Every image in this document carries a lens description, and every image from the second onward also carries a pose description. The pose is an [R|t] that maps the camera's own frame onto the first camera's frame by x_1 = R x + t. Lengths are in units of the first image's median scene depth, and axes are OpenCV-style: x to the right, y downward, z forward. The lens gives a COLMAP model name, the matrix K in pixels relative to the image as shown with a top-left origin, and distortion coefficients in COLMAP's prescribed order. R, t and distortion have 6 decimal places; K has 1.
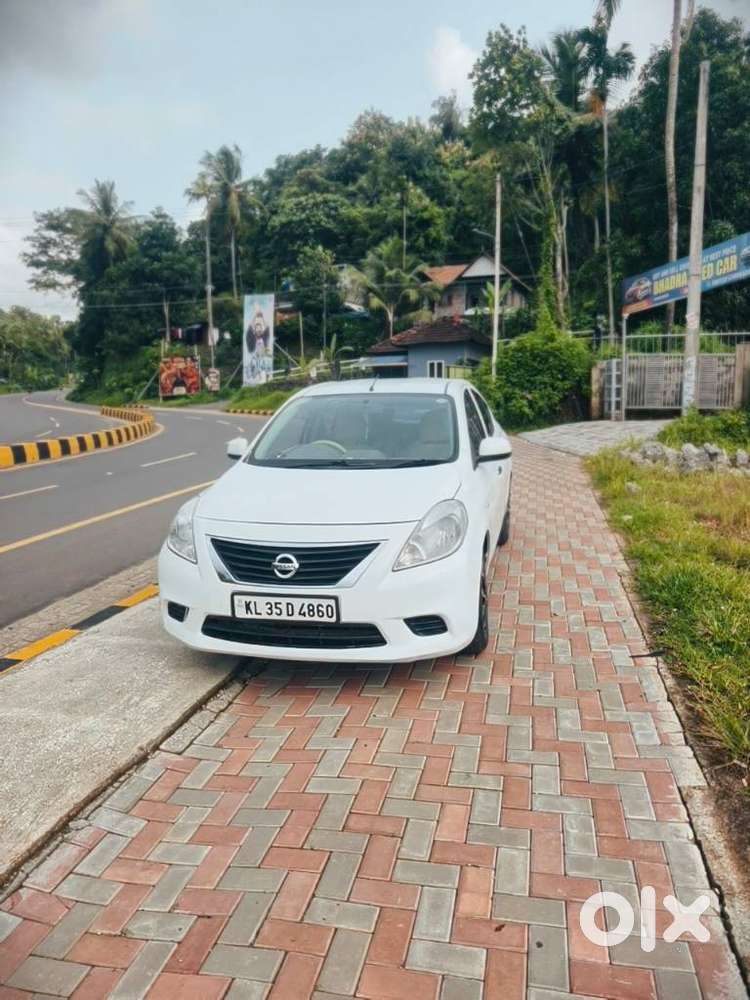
lens RADIAL K [[694.0, 0, 375.0], [0, 694.0, 500.0], [0, 0, 1]] dist [0.021694, -0.046974]
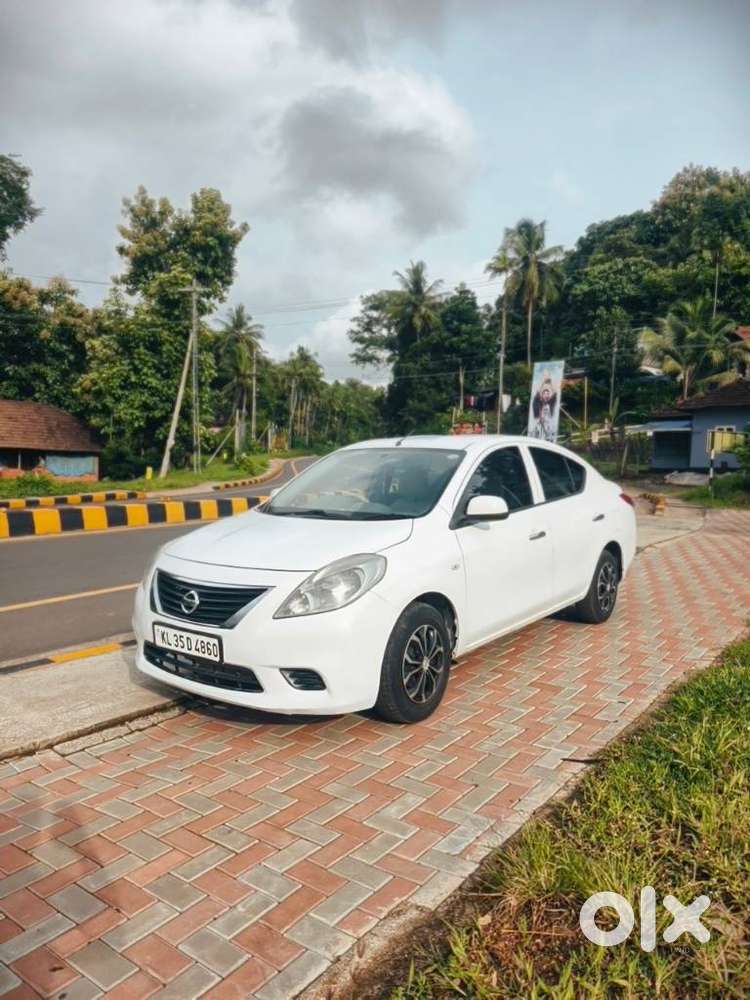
lens RADIAL K [[689.5, 0, 380.0], [0, 689.5, 520.4], [0, 0, 1]] dist [0.027784, -0.066417]
pose [[0.913908, 0.061060, -0.401303, 0.083881], [-0.086335, 0.995241, -0.045185, -0.000974], [0.396635, 0.075942, 0.914830, 0.021459]]
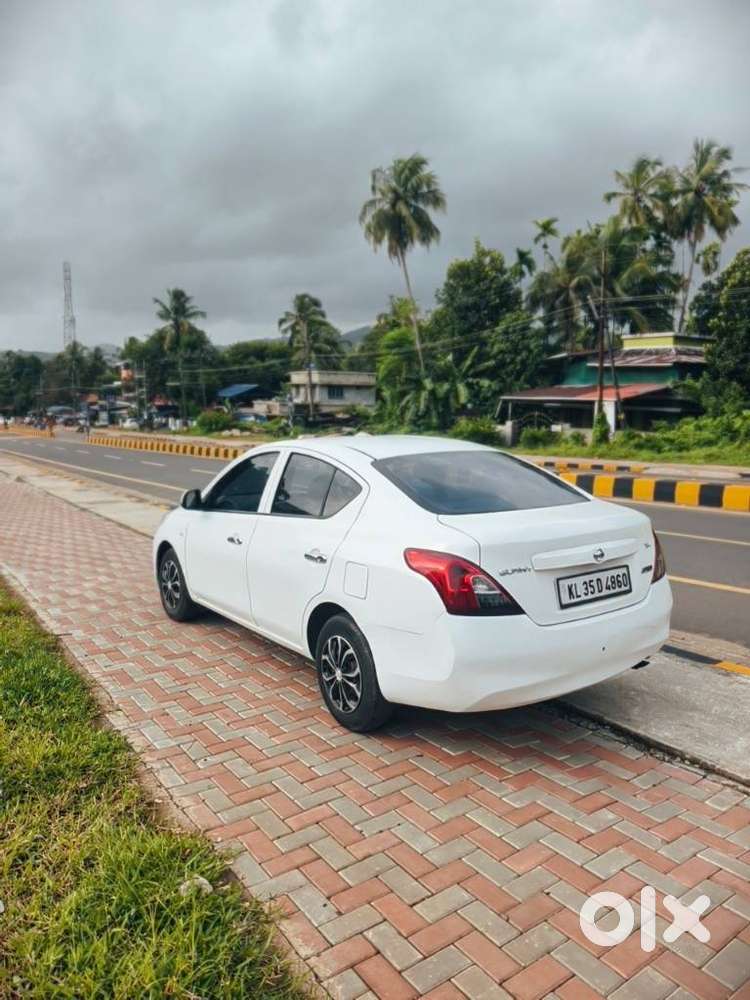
lens RADIAL K [[695.8, 0, 387.0], [0, 695.8, 508.8], [0, 0, 1]] dist [0.028124, -0.074040]
pose [[-0.652206, 0.128731, -0.747031, 0.174444], [-0.082971, 0.967431, 0.239150, -0.076988], [0.753487, 0.217957, -0.620283, 0.411263]]
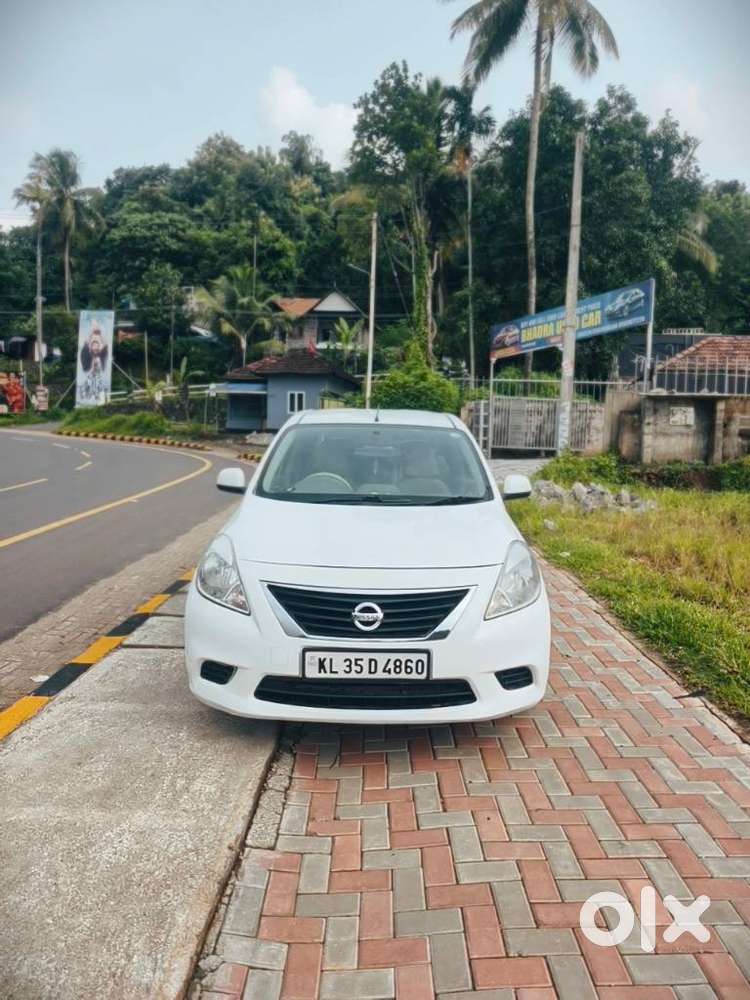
lens RADIAL K [[695.8, 0, 387.0], [0, 695.8, 508.8], [0, 0, 1]] dist [0.028124, -0.074040]
pose [[0.969441, 0.015521, 0.244833, -0.049203], [-0.007420, 0.999395, -0.033977, -0.001744], [-0.245212, 0.031122, 0.968970, 0.020736]]
